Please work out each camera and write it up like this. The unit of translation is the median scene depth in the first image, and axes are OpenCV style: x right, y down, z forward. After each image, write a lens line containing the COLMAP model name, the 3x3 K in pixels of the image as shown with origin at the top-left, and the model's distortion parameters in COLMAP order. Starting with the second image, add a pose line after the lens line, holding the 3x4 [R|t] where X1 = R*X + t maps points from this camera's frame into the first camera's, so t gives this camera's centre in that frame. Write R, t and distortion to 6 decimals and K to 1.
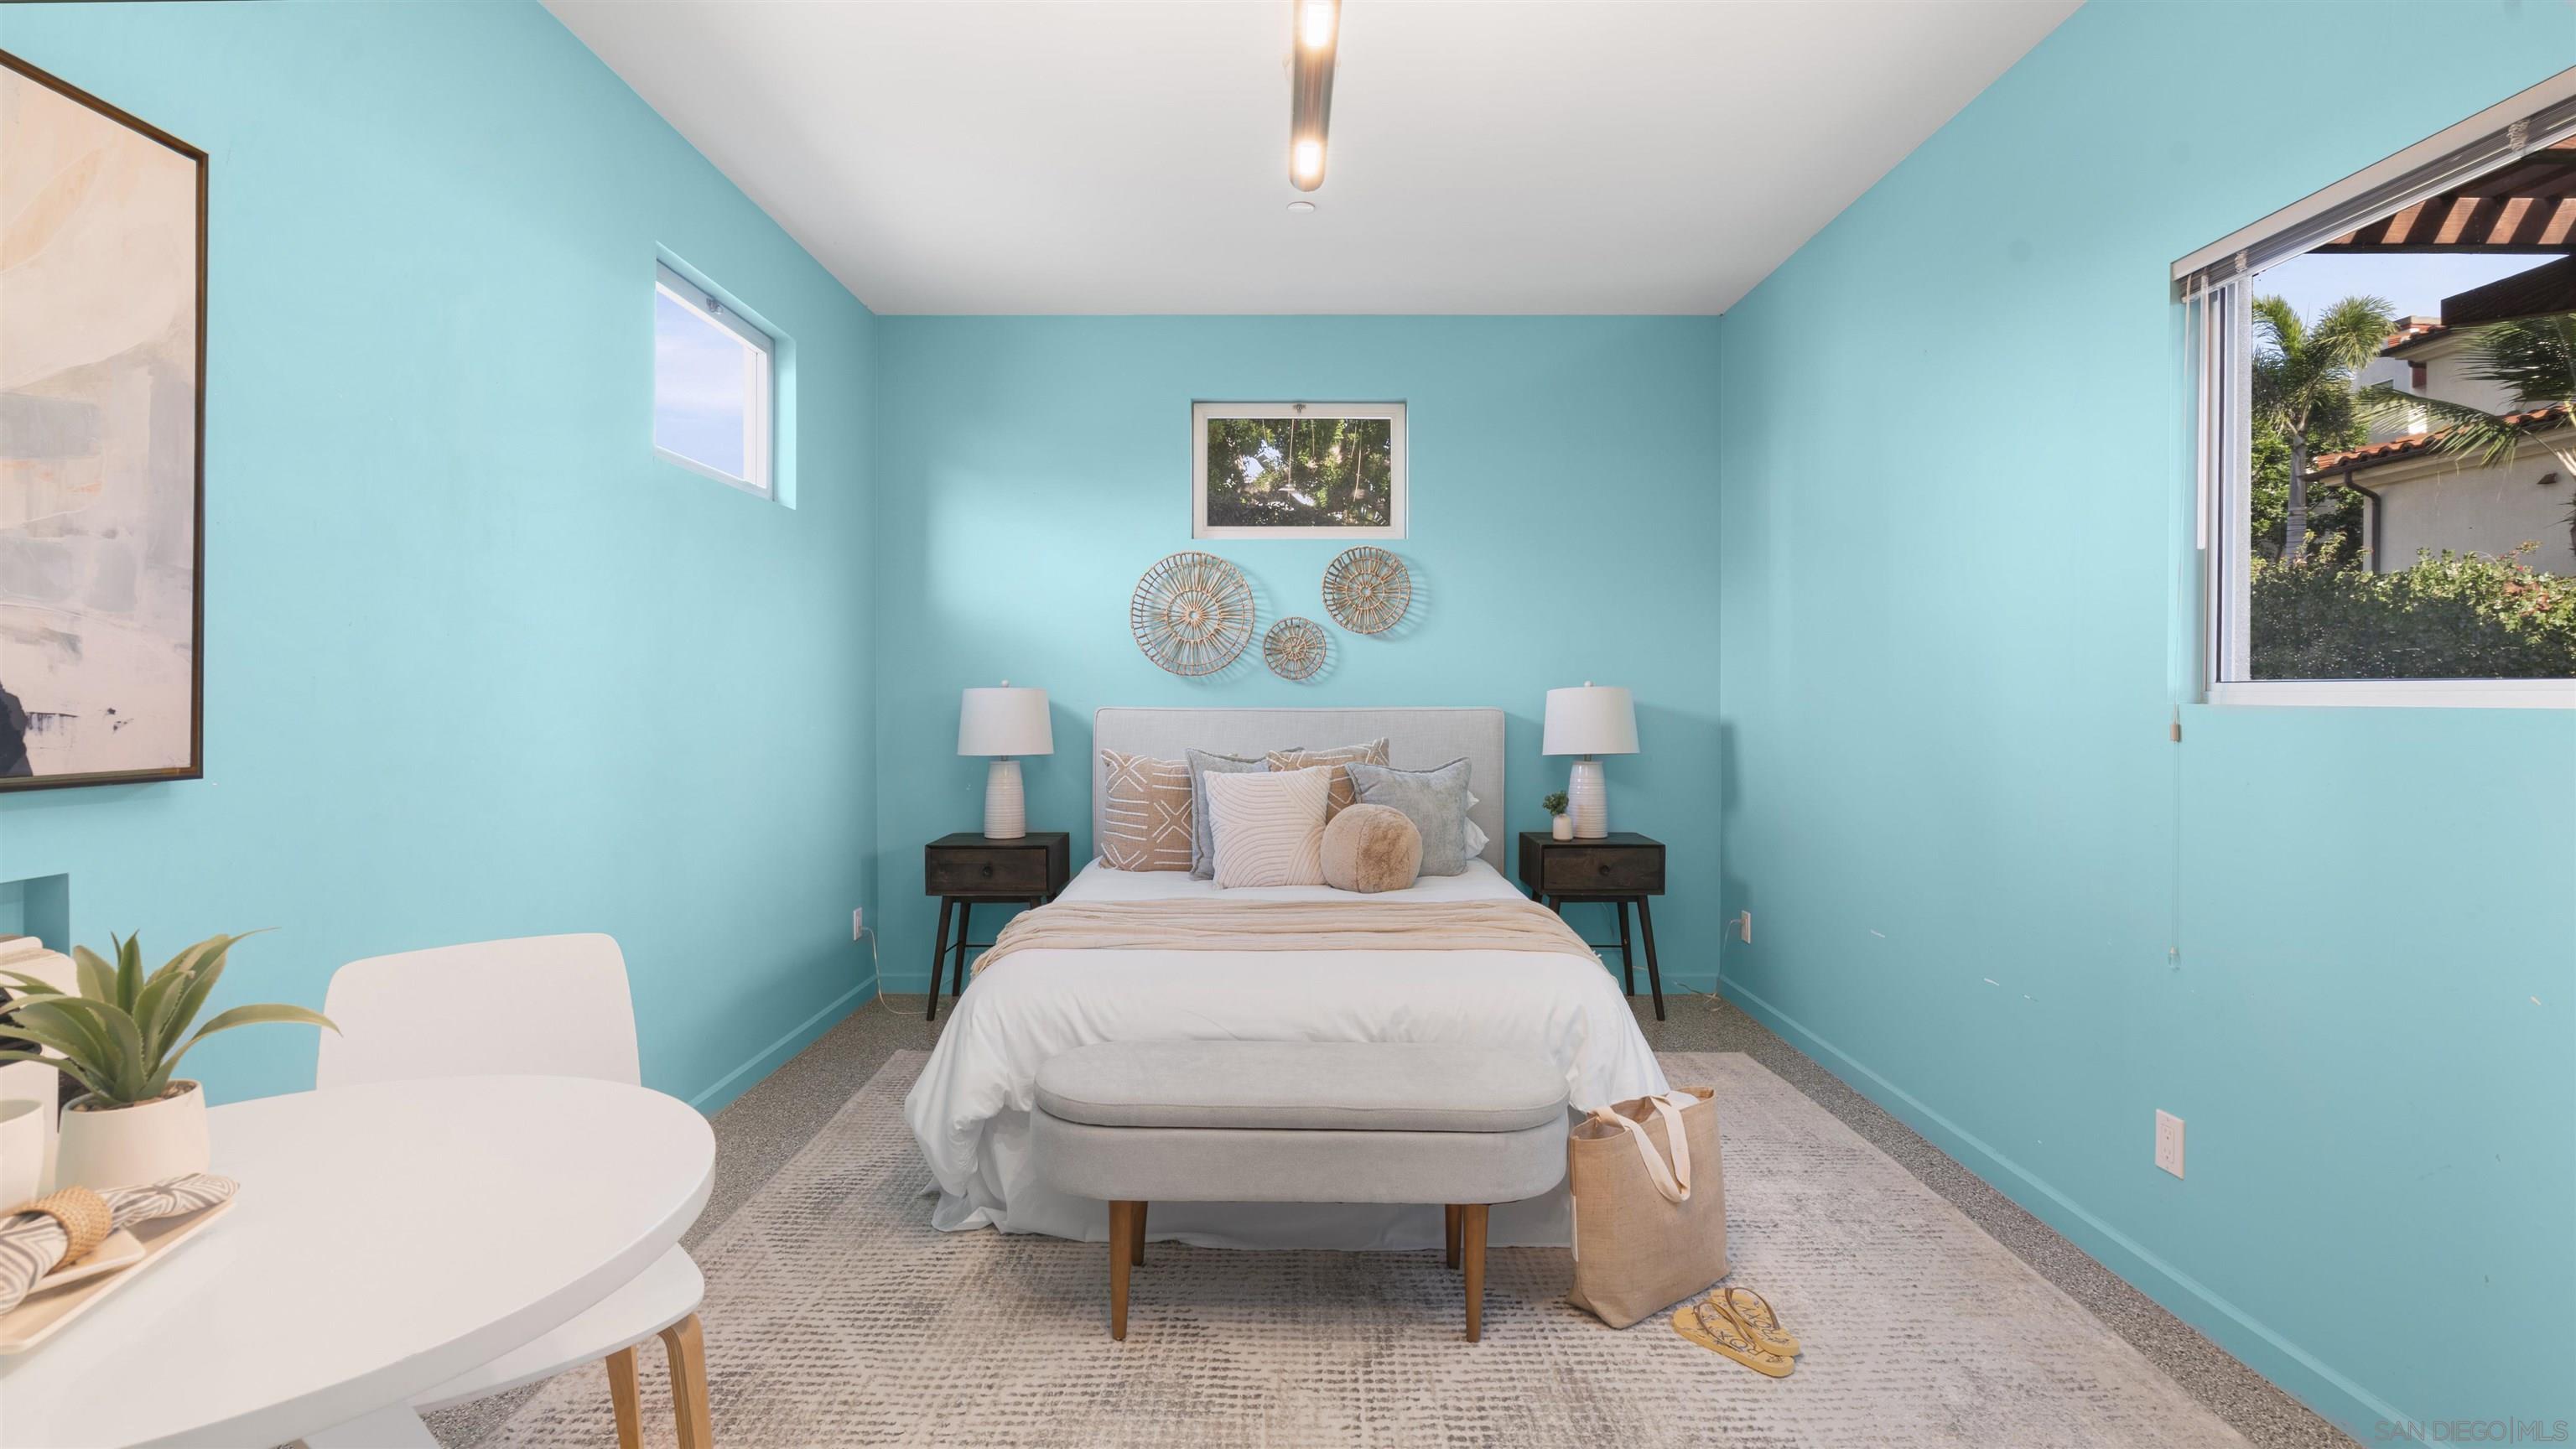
lens RADIAL K [[1173.3, 0, 1281.8], [0, 1173.3, 700.4], [0, 0, 1]] dist [-0.001358, -0.000355]
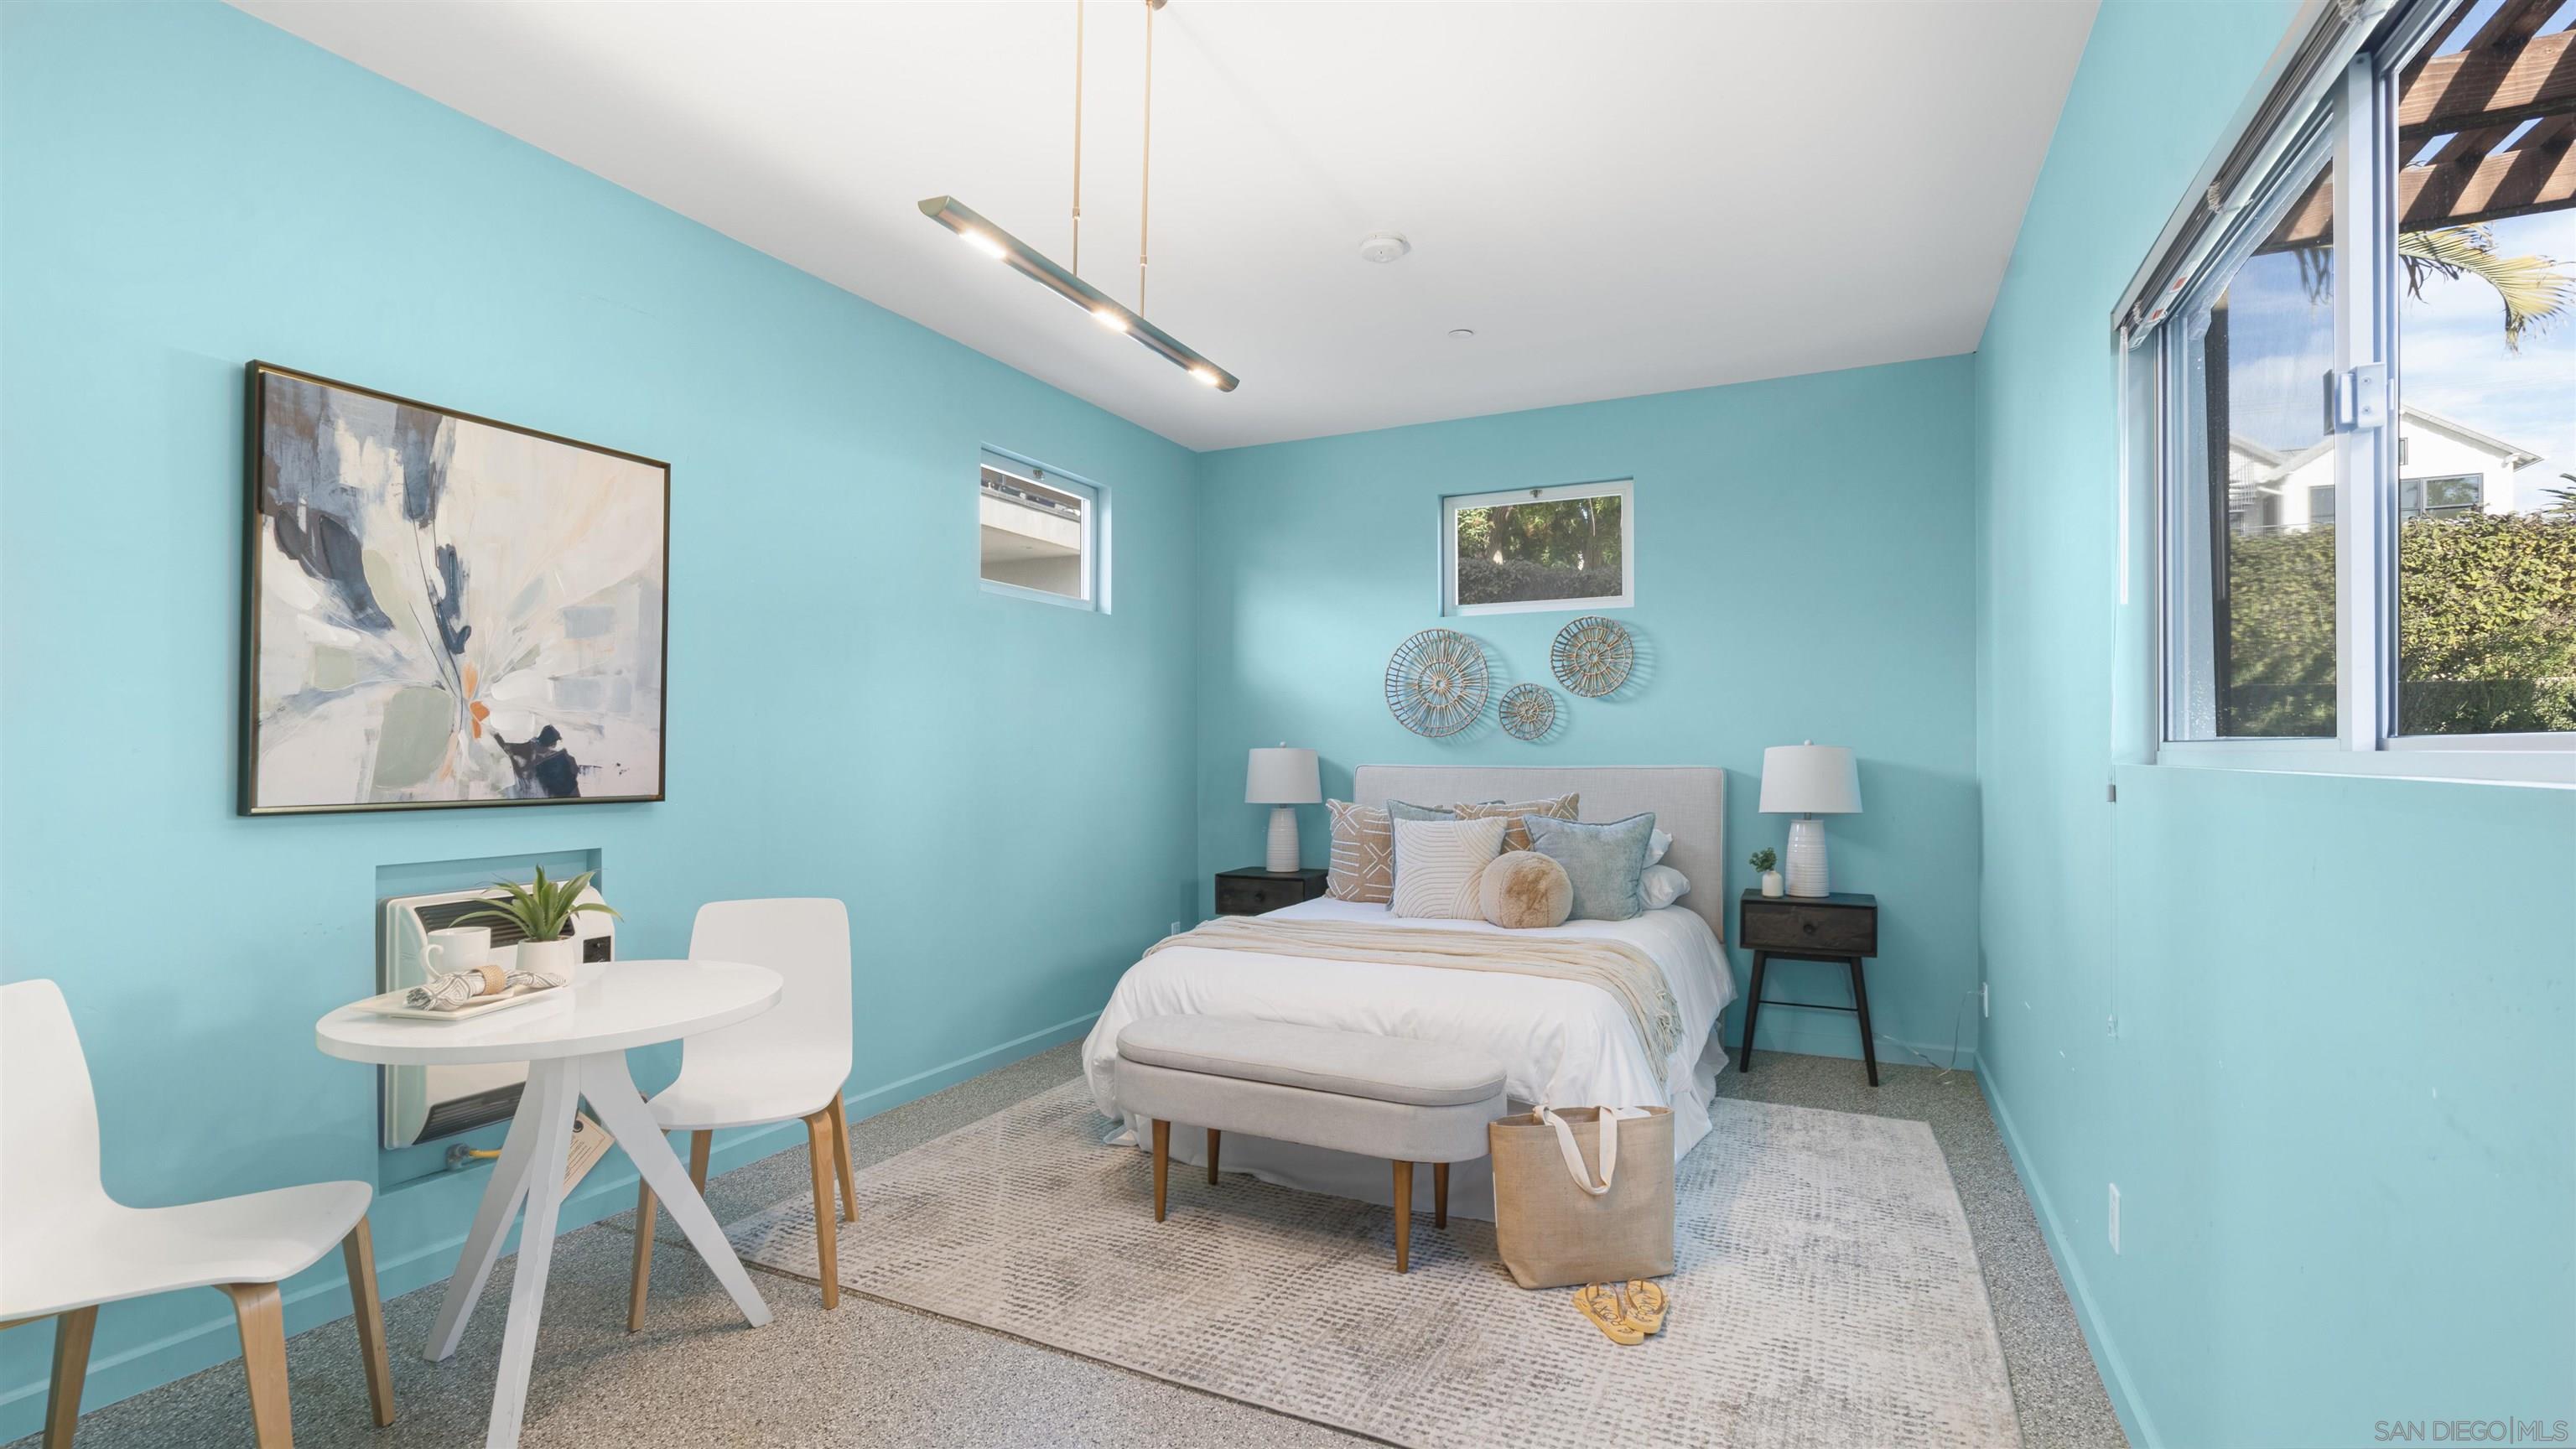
lens RADIAL K [[1154.8, 0, 1275.8], [0, 1154.8, 736.8], [0, 0, 1]] dist [0.000295, -0.000249]
pose [[0.901398, -0.007483, -0.432928, 0.318662], [-0.000398, 0.999836, -0.018110, -0.001110], [0.432992, 0.016497, 0.901247, -0.097083]]
